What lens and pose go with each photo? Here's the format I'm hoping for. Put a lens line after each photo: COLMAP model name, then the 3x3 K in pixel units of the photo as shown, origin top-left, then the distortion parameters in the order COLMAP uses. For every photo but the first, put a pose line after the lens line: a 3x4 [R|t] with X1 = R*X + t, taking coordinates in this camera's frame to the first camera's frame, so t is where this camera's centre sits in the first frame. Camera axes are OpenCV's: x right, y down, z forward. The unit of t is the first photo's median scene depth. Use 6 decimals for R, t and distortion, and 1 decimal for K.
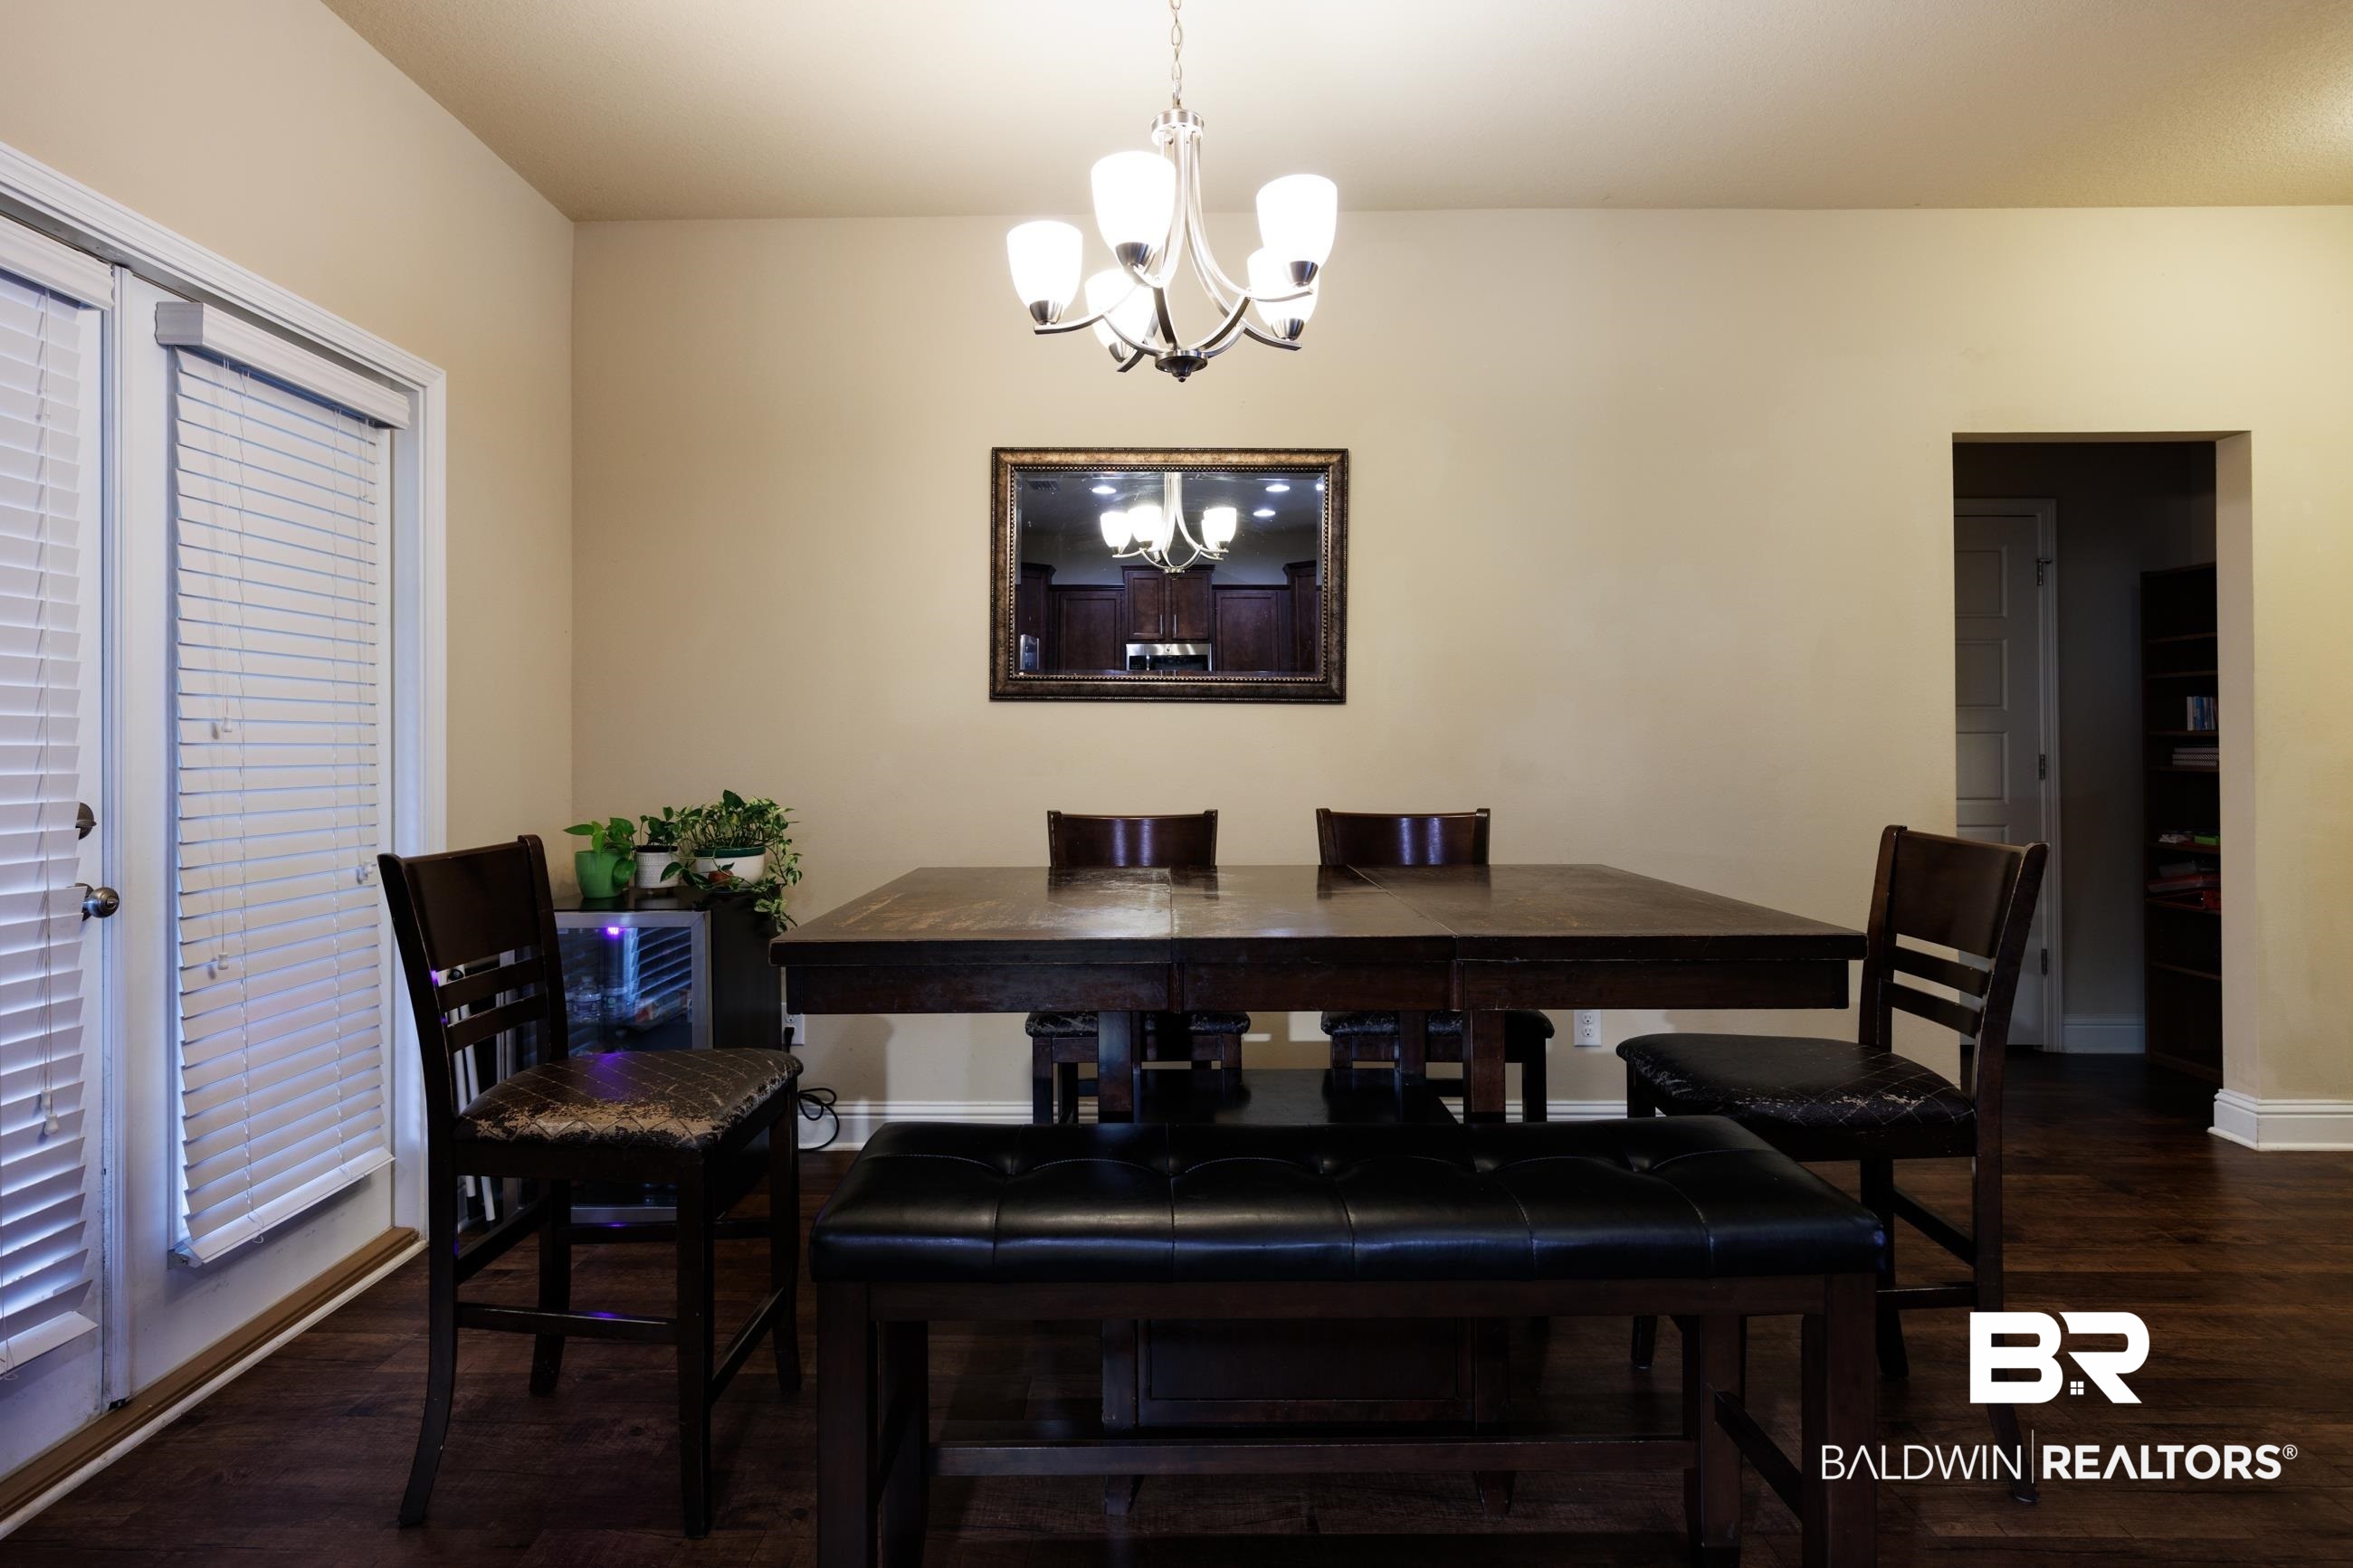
lens RADIAL K [[1165.2, 0, 1171.0], [0, 1165.2, 729.2], [0, 0, 1]] dist [0.019012, 0.000183]
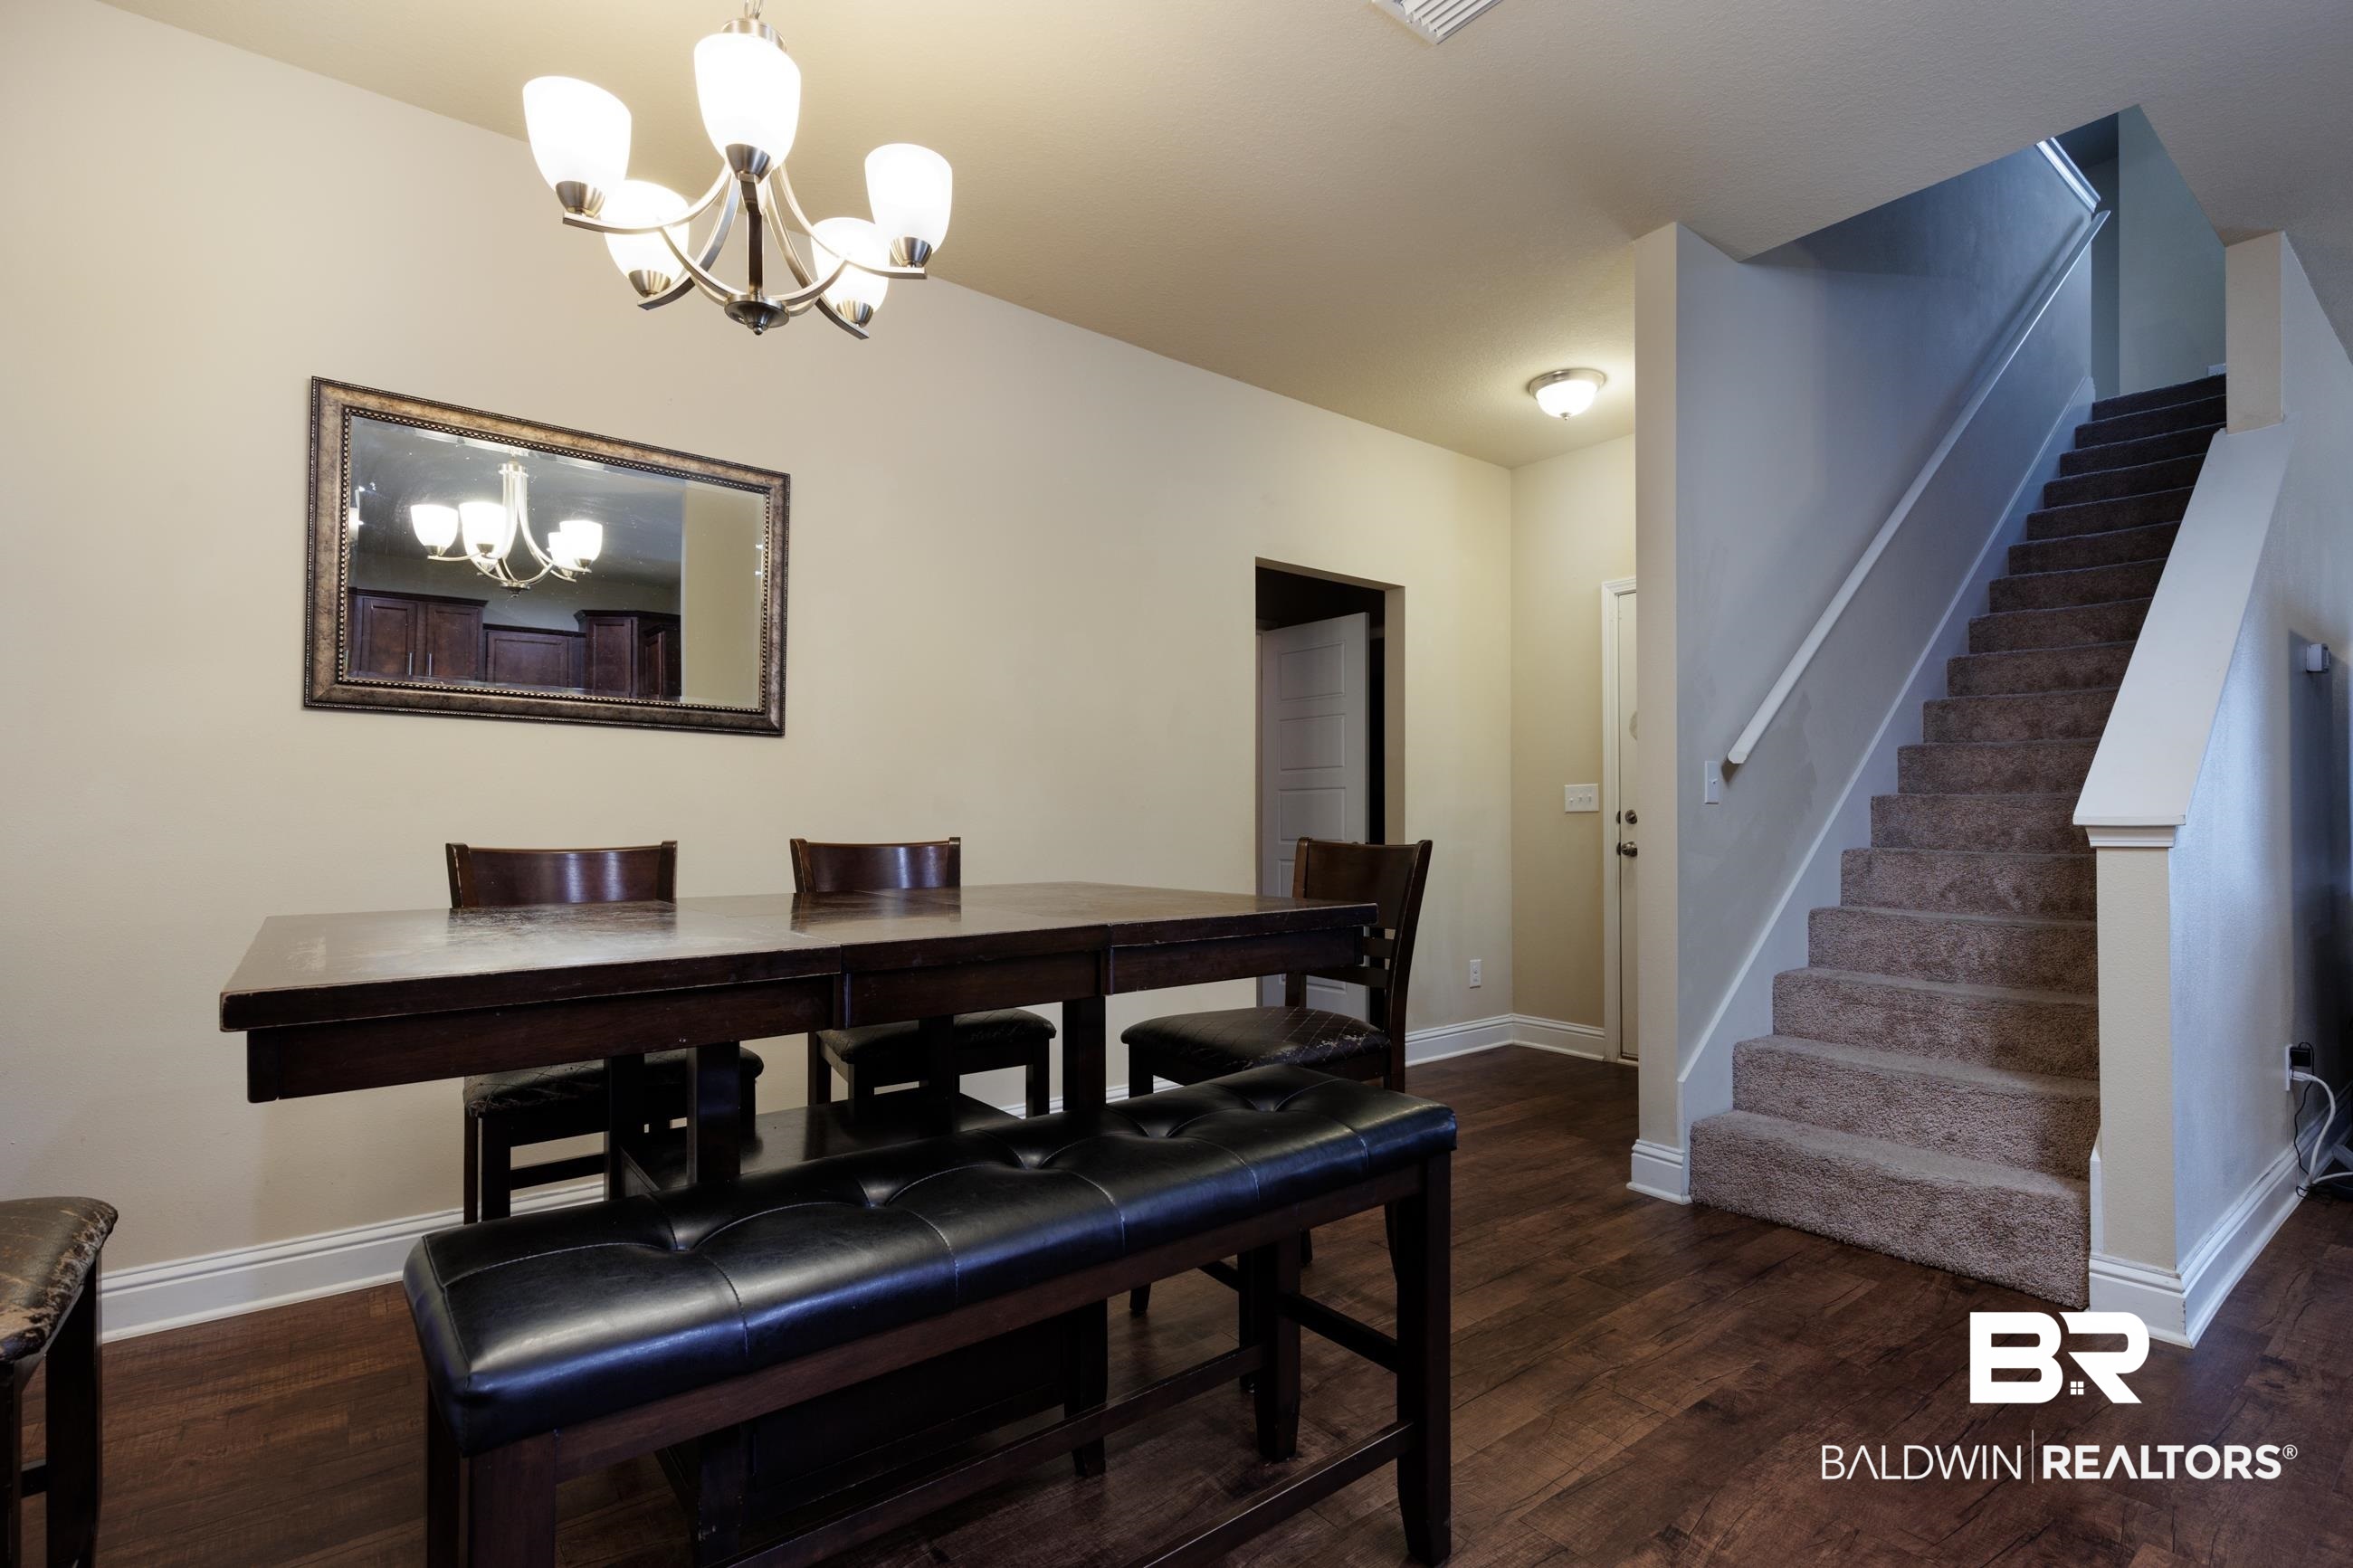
lens RADIAL K [[1080.4, 0, 1176.0], [0, 1080.4, 798.0], [0, 0, 1]] dist [0.009678, -0.000015]
pose [[0.785740, 0.019081, 0.618263, -0.171517], [-0.012460, 0.999810, -0.015021, 0.043706], [-0.618432, 0.004099, 0.785828, 0.113391]]
